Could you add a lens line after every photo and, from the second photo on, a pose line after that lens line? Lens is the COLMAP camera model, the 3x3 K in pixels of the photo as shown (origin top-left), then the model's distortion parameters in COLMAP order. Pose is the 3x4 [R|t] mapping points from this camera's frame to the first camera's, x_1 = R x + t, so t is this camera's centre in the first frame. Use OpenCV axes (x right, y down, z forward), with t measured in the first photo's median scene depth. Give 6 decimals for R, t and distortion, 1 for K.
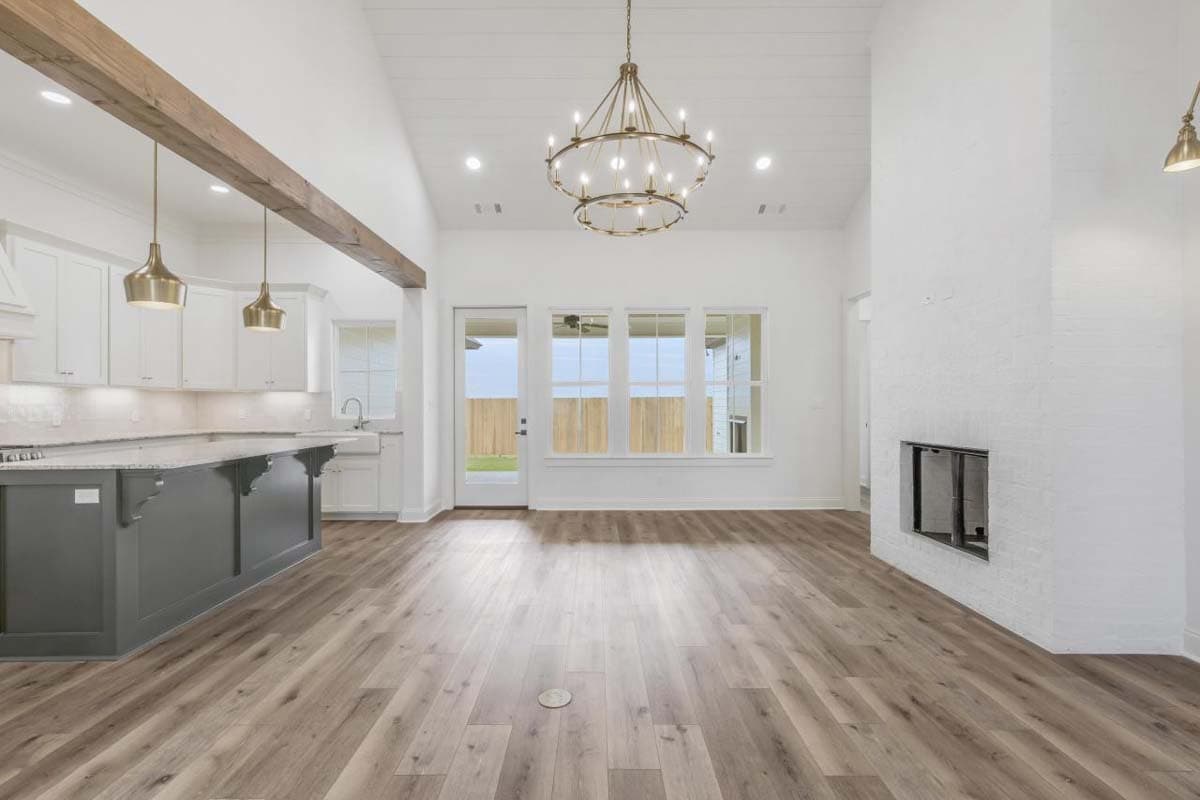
lens RADIAL K [[527.1, 0, 595.0], [0, 527.1, 403.4], [0, 0, 1]] dist [-0.001952, 0.001489]
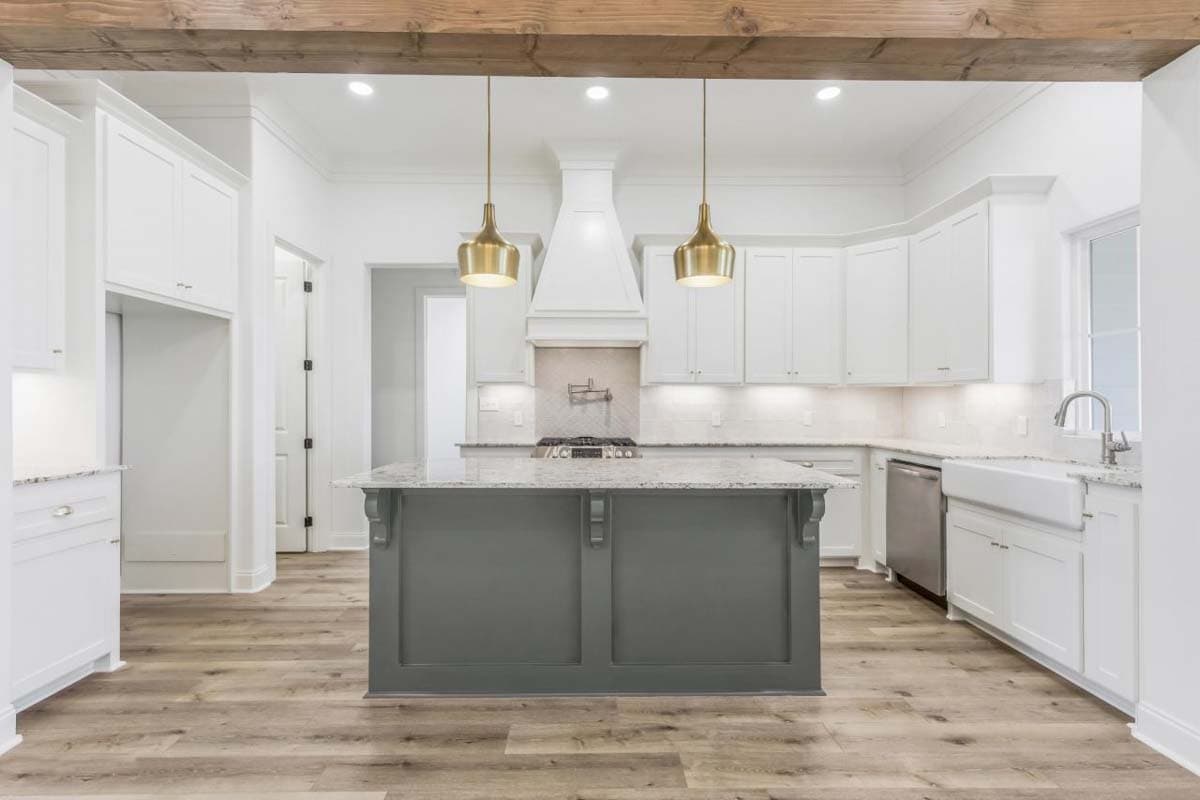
lens RADIAL K [[542.1, 0, 599.7], [0, 542.1, 404.7], [0, 0, 1]] dist [-0.001027, 0.002452]
pose [[0.018263, 0.003824, -0.999826, -0.003920], [-0.002002, 0.999991, 0.003788, -0.000838], [0.999831, 0.001932, 0.018271, 1.029501]]
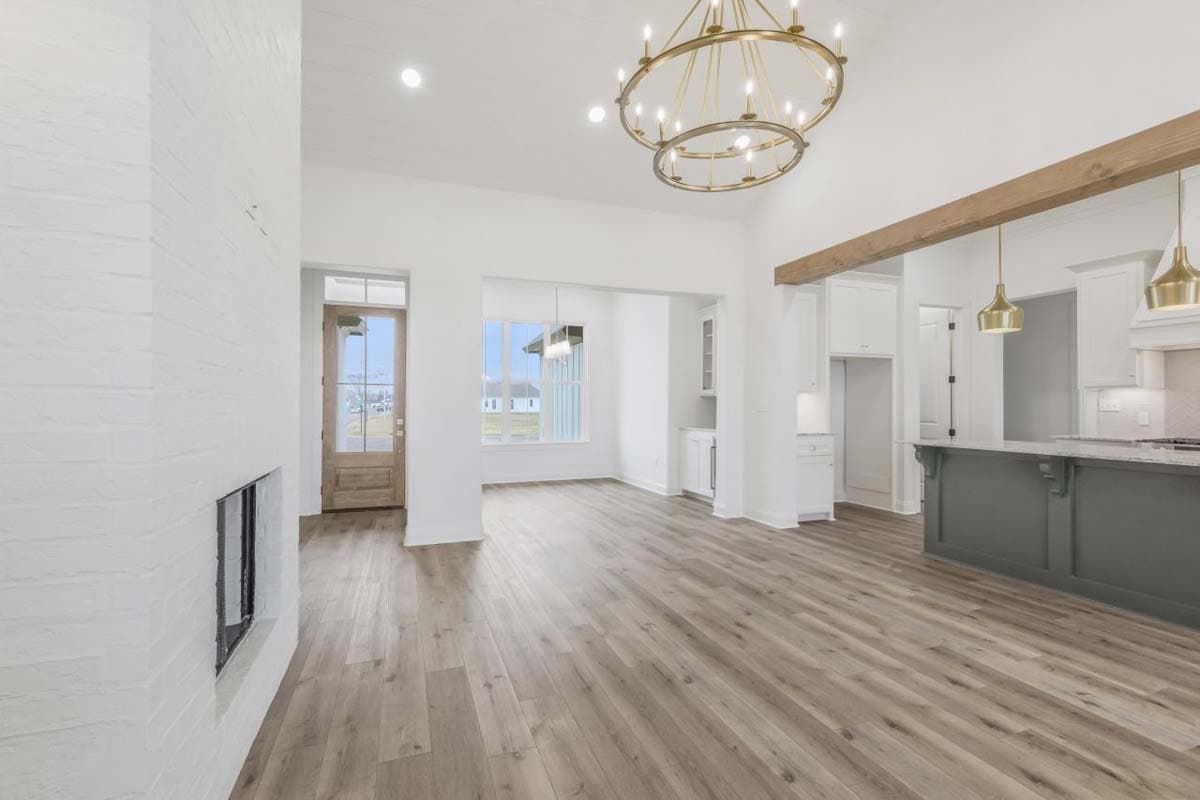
lens RADIAL K [[542.1, 0, 593.1], [0, 542.1, 405.2], [0, 0, 1]] dist [-0.001027, 0.002452]
pose [[-0.939227, 0.000272, -0.343295, 0.533386], [0.001044, 0.999997, -0.002064, 0.003484], [0.343294, -0.002297, -0.939225, 1.723760]]
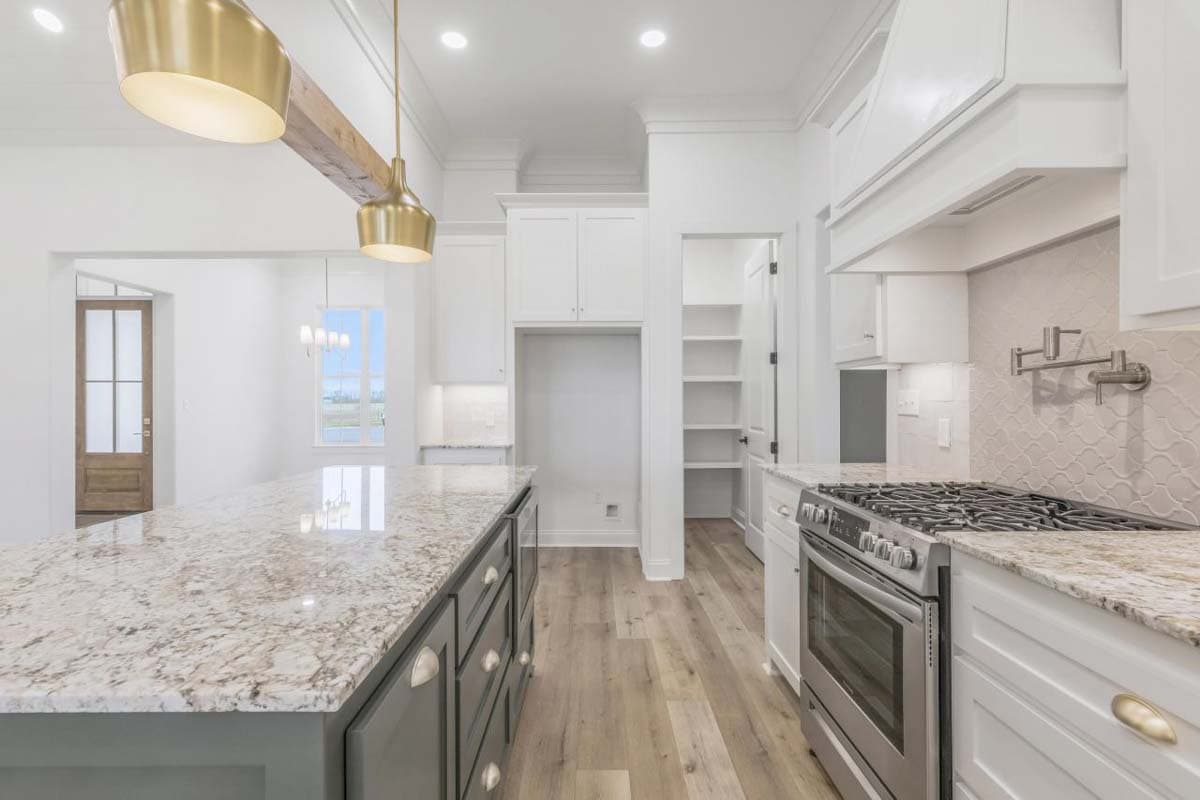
lens RADIAL K [[542.1, 0, 594.6], [0, 542.1, 403.0], [0, 0, 1]] dist [-0.001027, 0.002452]
pose [[-0.999964, 0.006921, 0.005003, -0.965800], [0.006933, 0.999973, 0.002326, -0.000141], [-0.004987, 0.002361, -0.999985, 1.497770]]
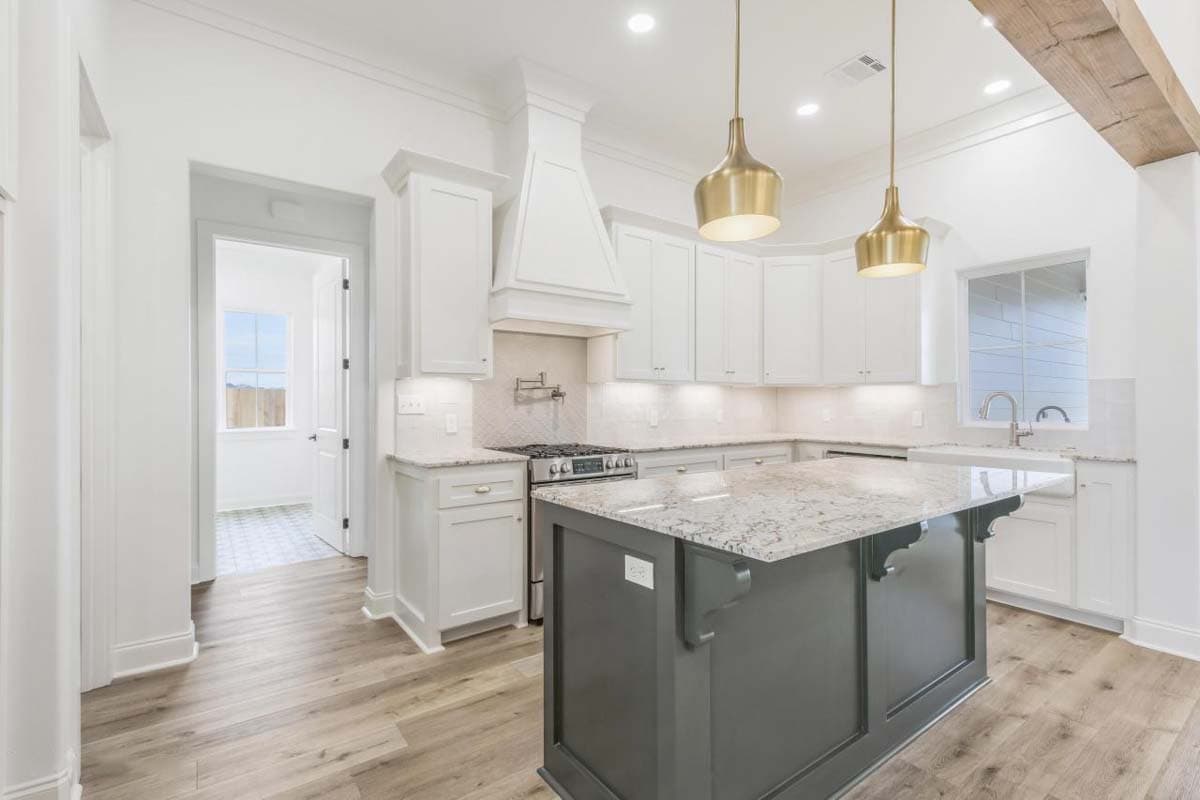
lens RADIAL K [[542.1, 0, 596.0], [0, 542.1, 400.3], [0, 0, 1]] dist [-0.001027, 0.002452]
pose [[0.580354, -0.002810, -0.814360, -0.401894], [0.000889, 0.999996, -0.002817, -0.000757], [0.814364, 0.000911, 0.580354, 0.482770]]
